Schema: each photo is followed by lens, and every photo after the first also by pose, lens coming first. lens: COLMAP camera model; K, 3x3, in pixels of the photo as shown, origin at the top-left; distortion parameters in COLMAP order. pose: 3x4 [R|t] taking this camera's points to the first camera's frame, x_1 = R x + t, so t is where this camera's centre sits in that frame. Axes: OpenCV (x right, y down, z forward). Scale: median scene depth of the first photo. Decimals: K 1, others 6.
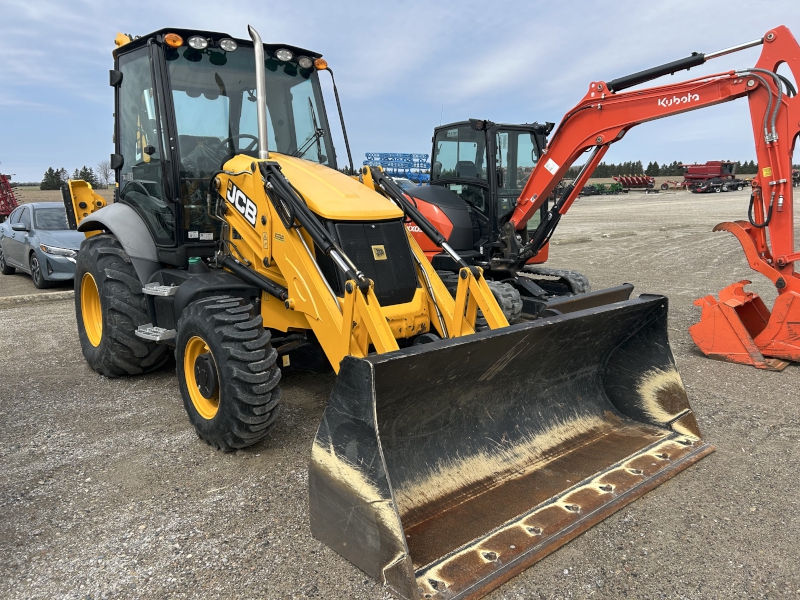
lens RADIAL K [[607.6, 0, 399.3], [0, 607.6, 298.3], [0, 0, 1]] dist [0.028491, -0.008259]
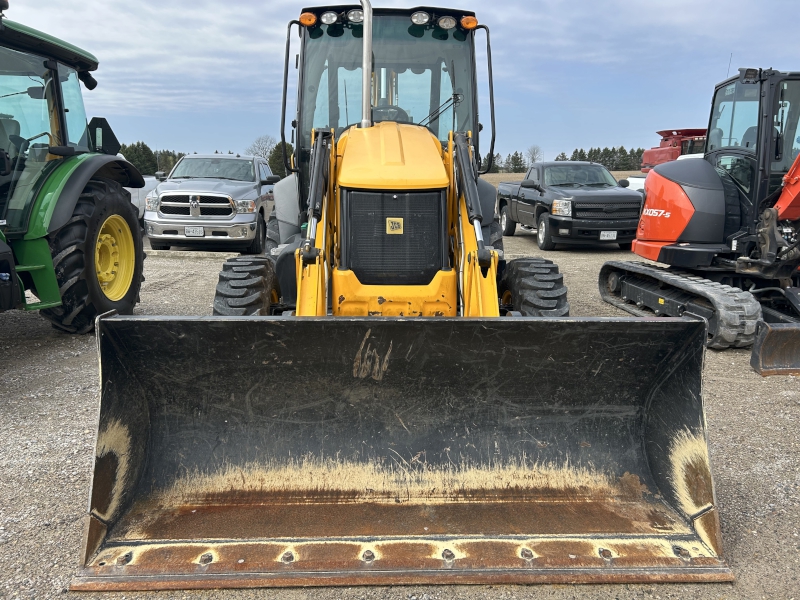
lens RADIAL K [[607.6, 0, 399.3], [0, 607.6, 302.6], [0, 0, 1]] dist [0.028491, -0.008259]
pose [[0.785675, 0.137884, -0.603077, 0.537948], [-0.118479, 0.990337, 0.072073, -0.028304], [0.607188, 0.014826, 0.794420, 0.287752]]
